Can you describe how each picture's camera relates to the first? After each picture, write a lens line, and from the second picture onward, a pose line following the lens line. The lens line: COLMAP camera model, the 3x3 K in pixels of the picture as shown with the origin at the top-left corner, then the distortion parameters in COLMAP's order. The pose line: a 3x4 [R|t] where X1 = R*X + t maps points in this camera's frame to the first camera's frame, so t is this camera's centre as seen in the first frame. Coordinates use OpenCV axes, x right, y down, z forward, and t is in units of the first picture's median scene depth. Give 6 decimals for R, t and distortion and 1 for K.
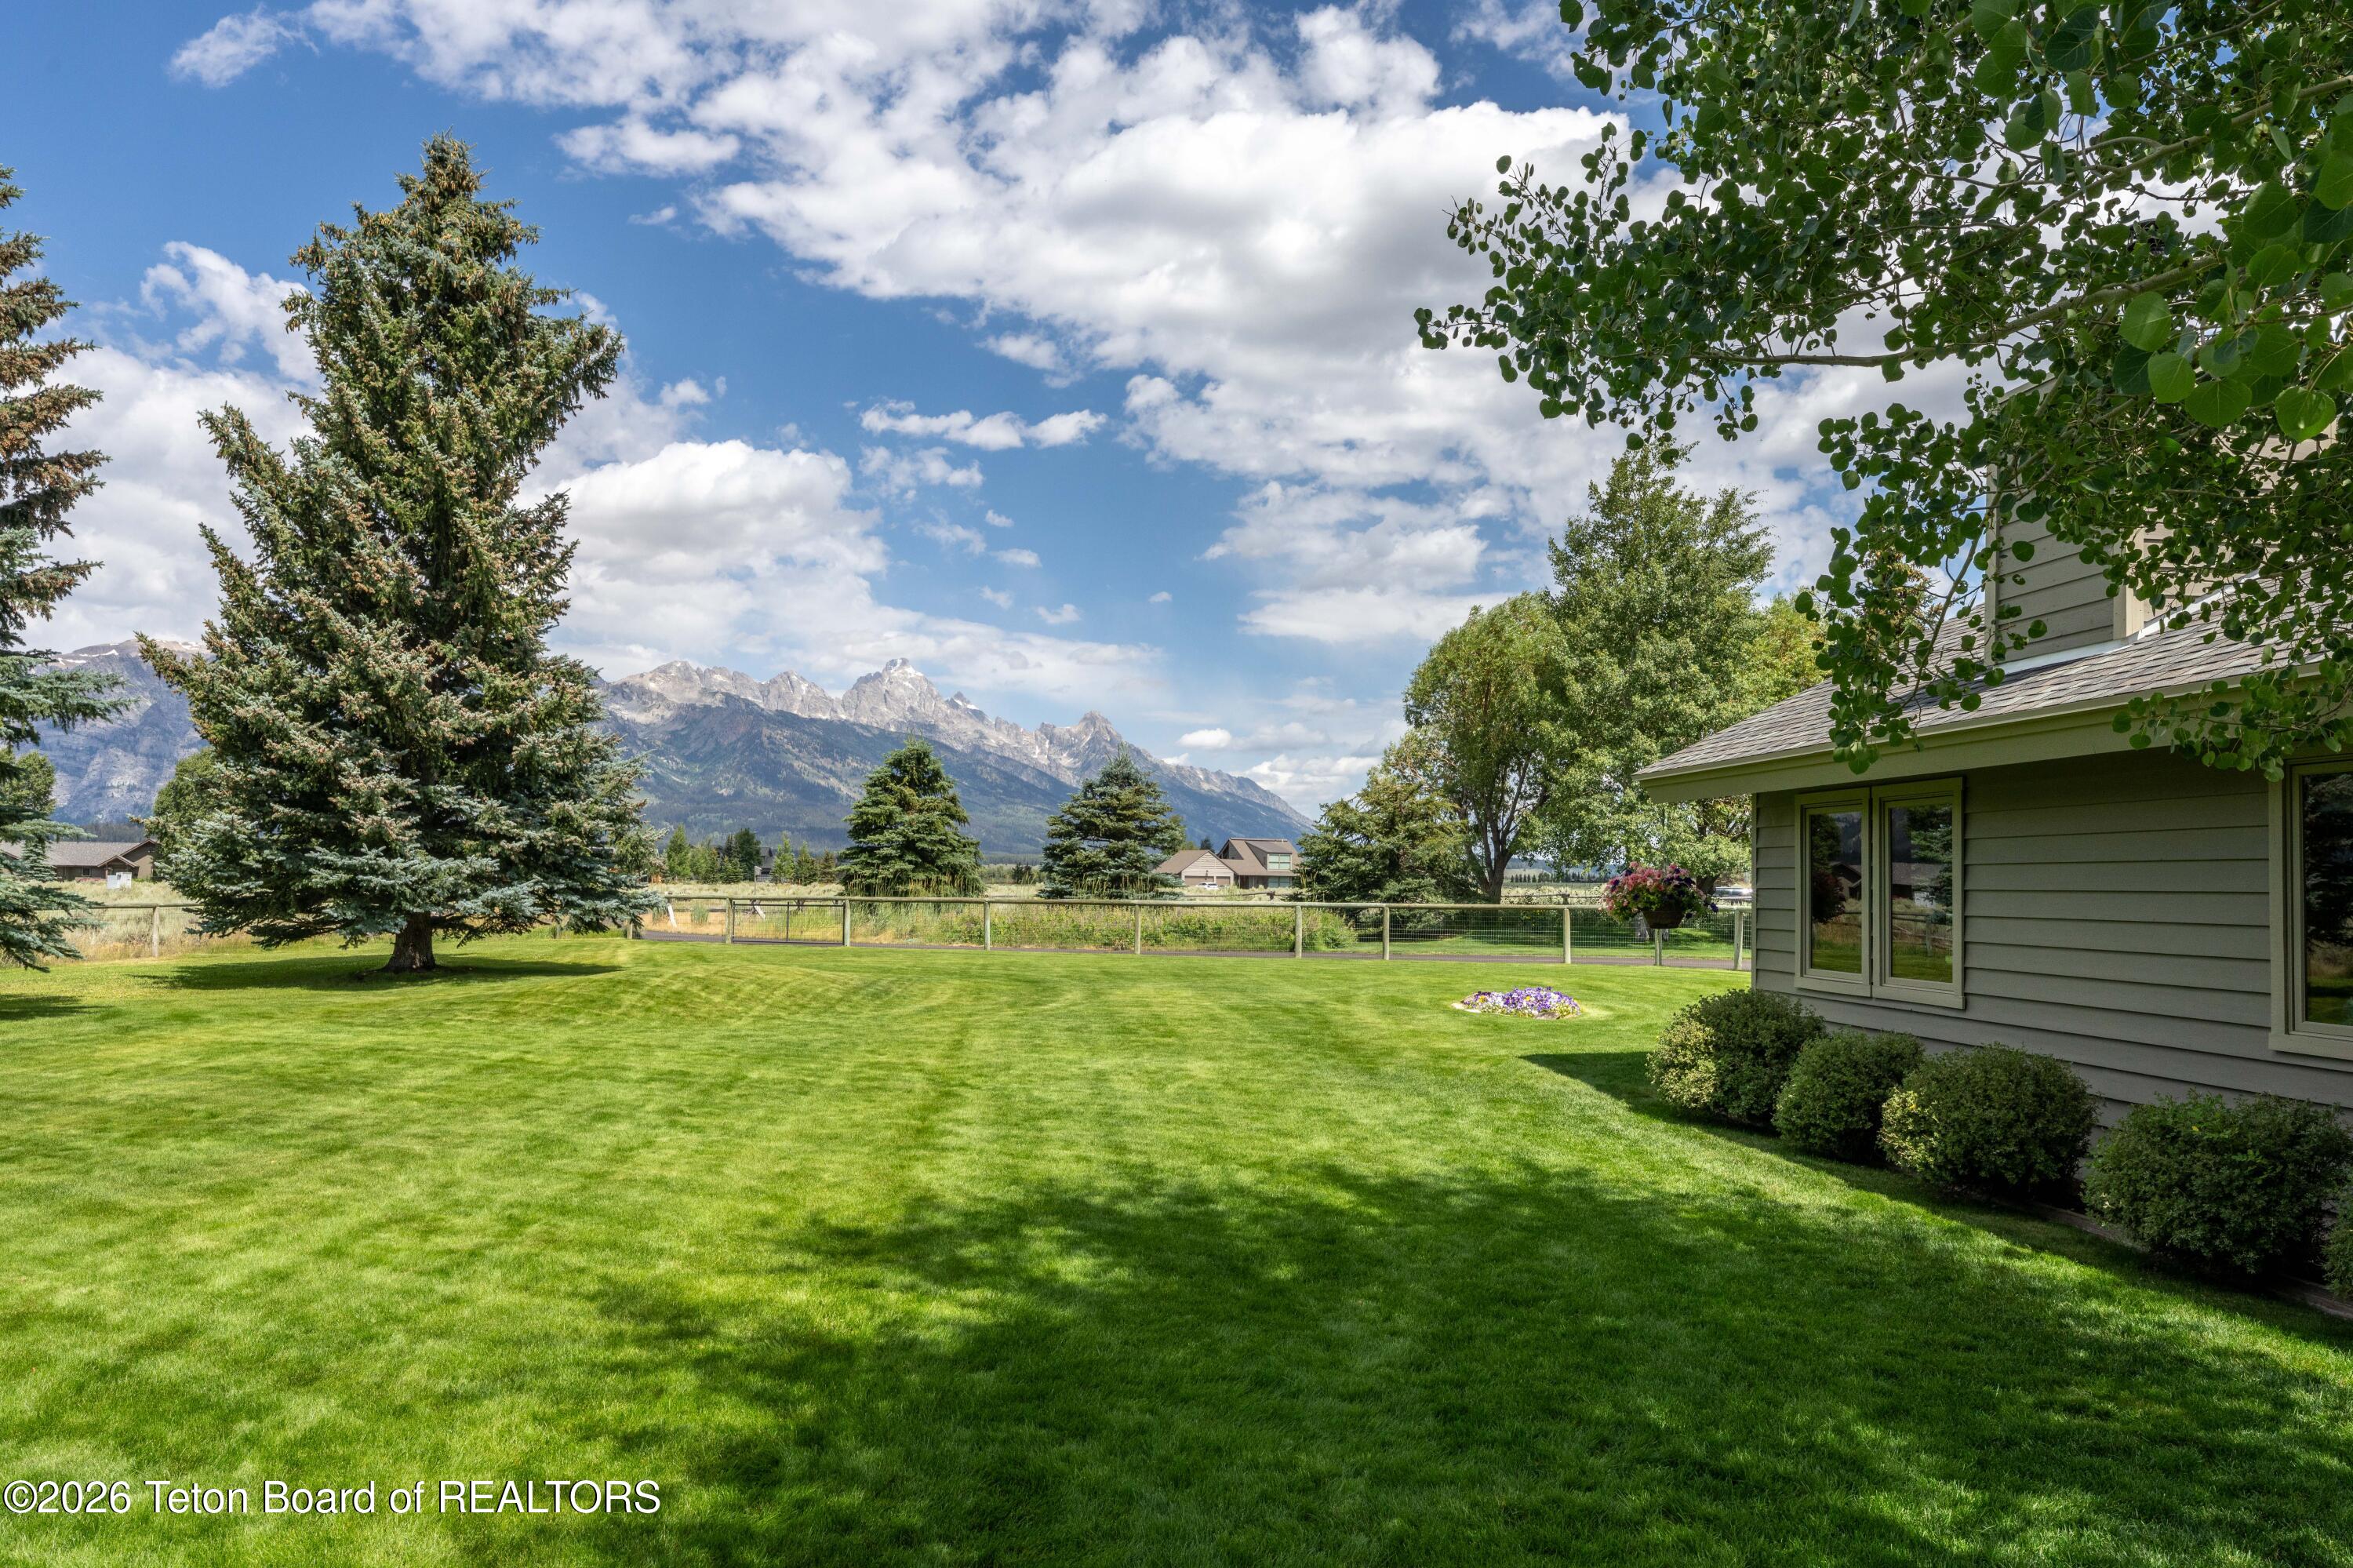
lens RADIAL K [[1550.2, 0, 1166.3], [0, 1550.2, 860.6], [0, 0, 1]] dist [0.024249, 0.000845]
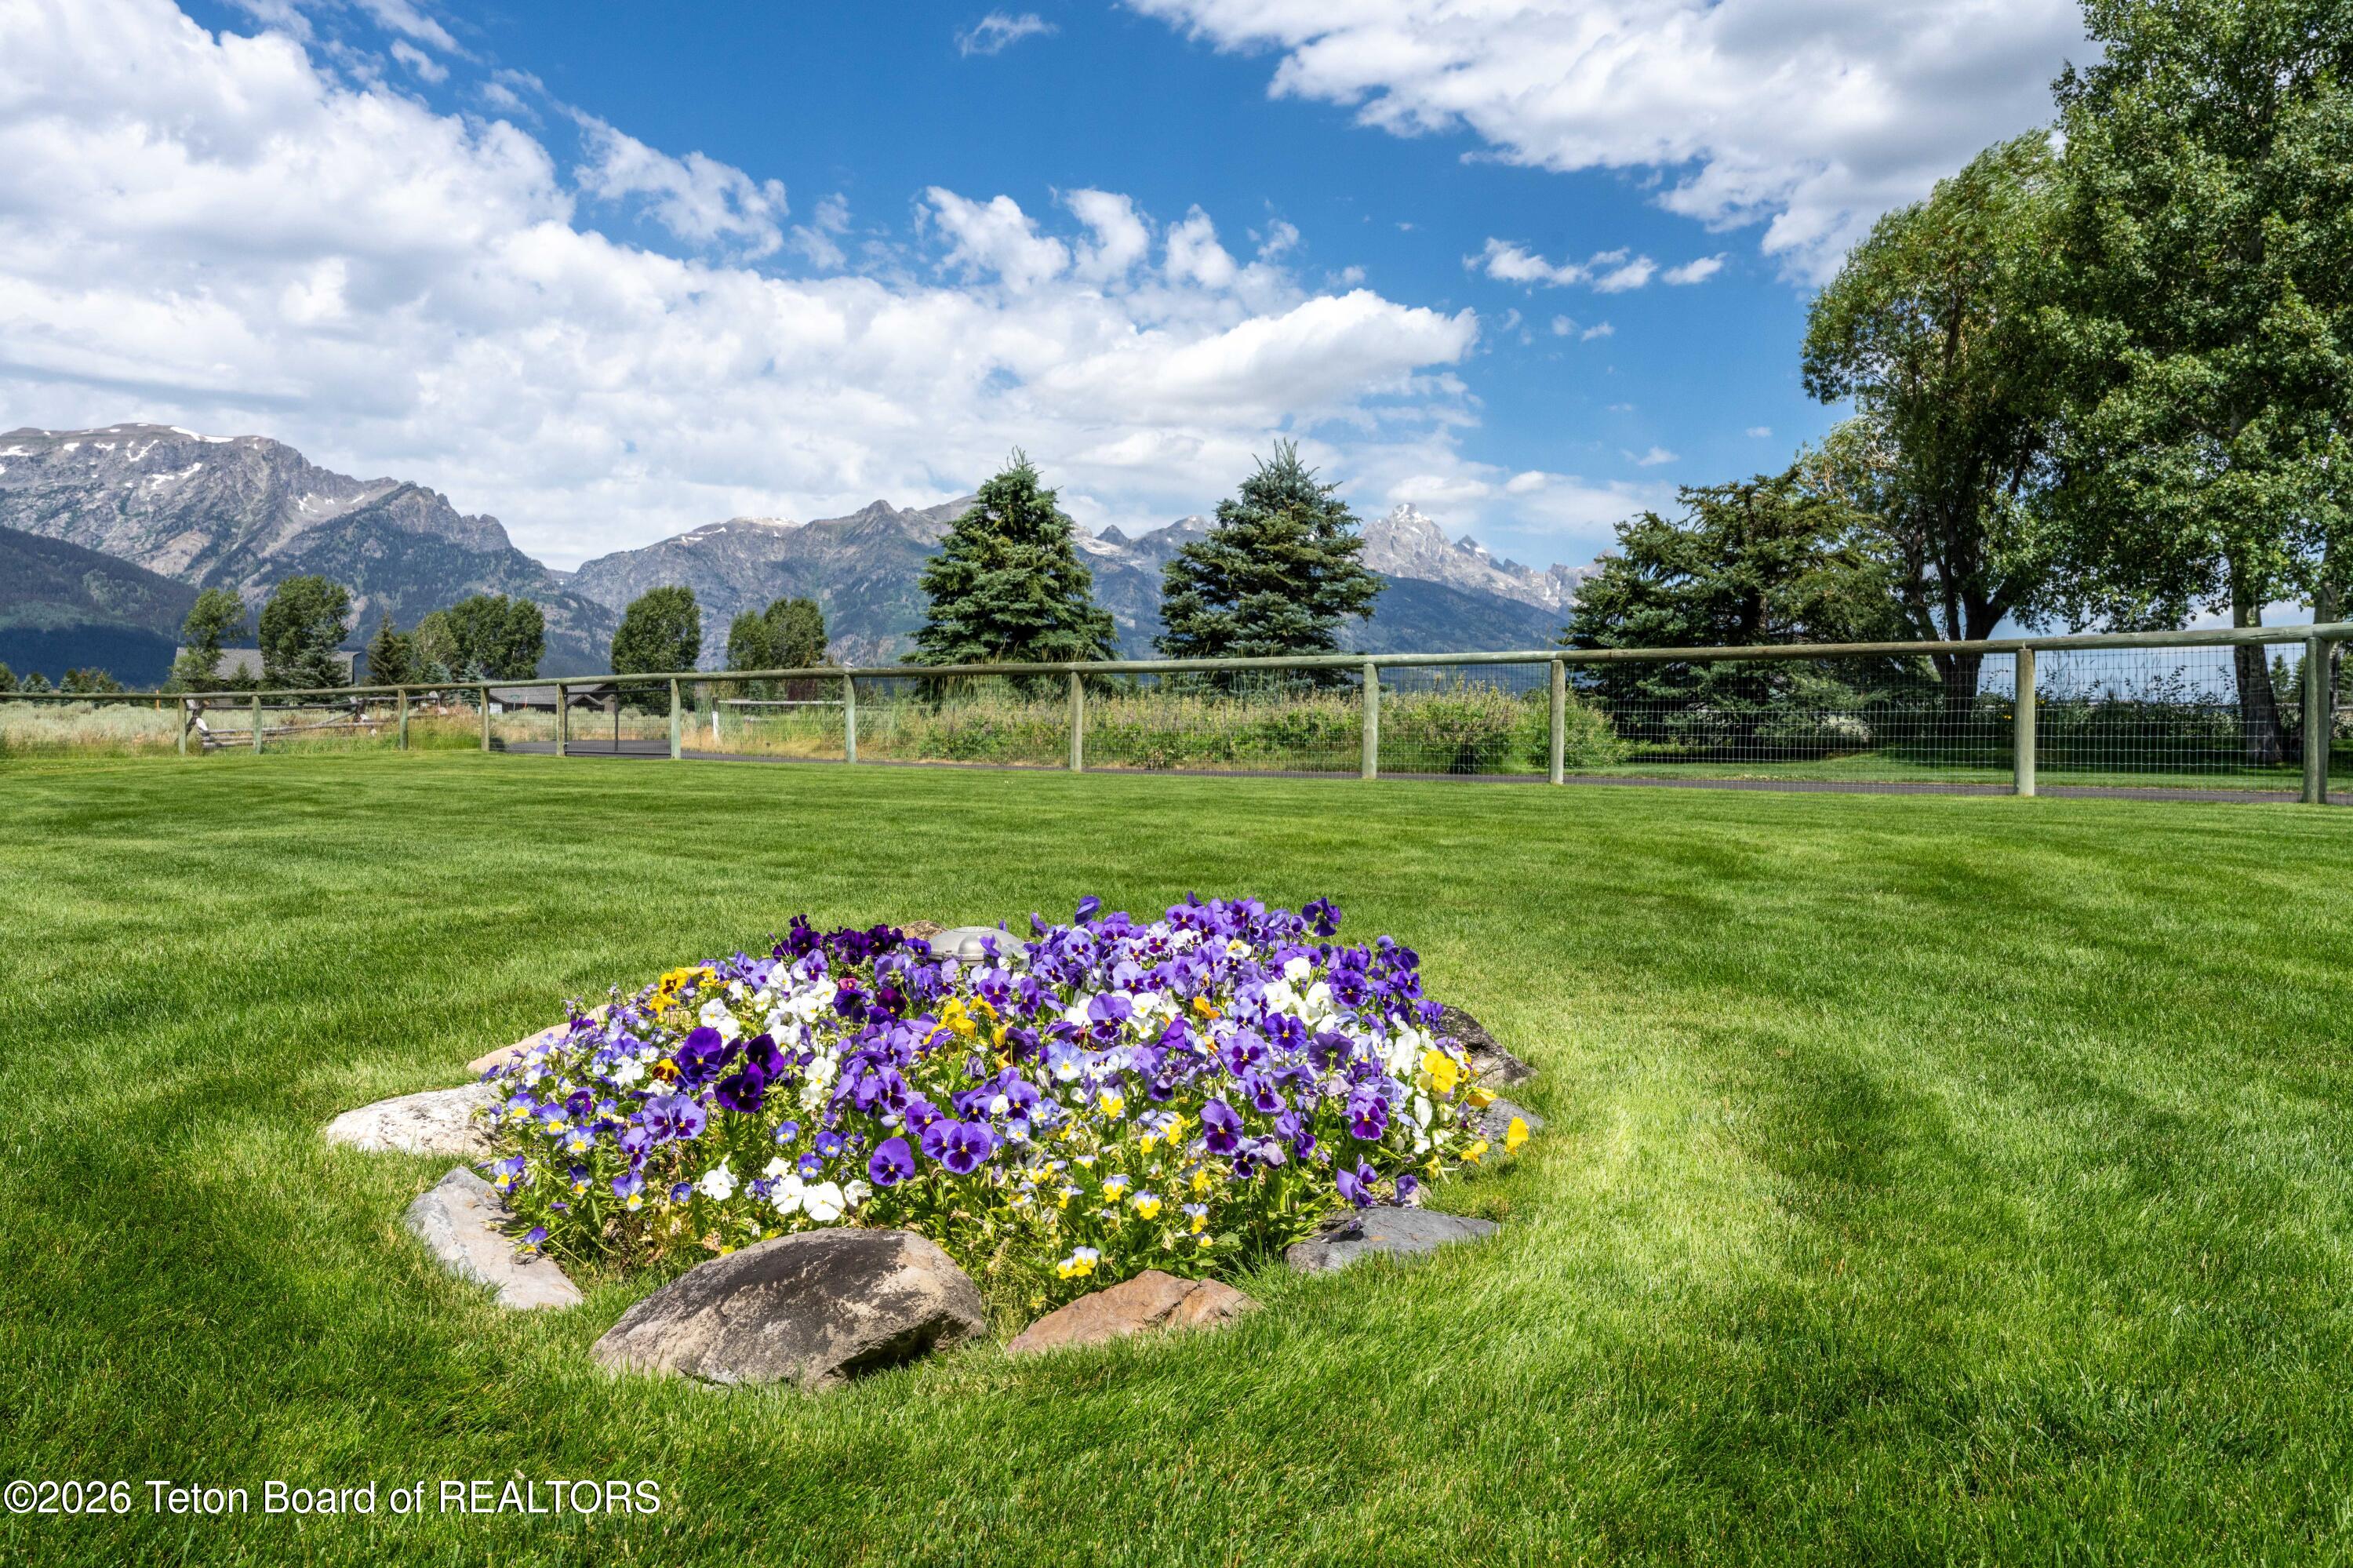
lens RADIAL K [[1550.2, 0, 1175.0], [0, 1550.2, 792.1], [0, 0, 1]] dist [0.024249, 0.000845]
pose [[0.949674, 0.011907, -0.313013, 0.128047], [0.005135, 0.998551, 0.053562, 0.031203], [0.313197, -0.052474, 0.948237, 0.407112]]
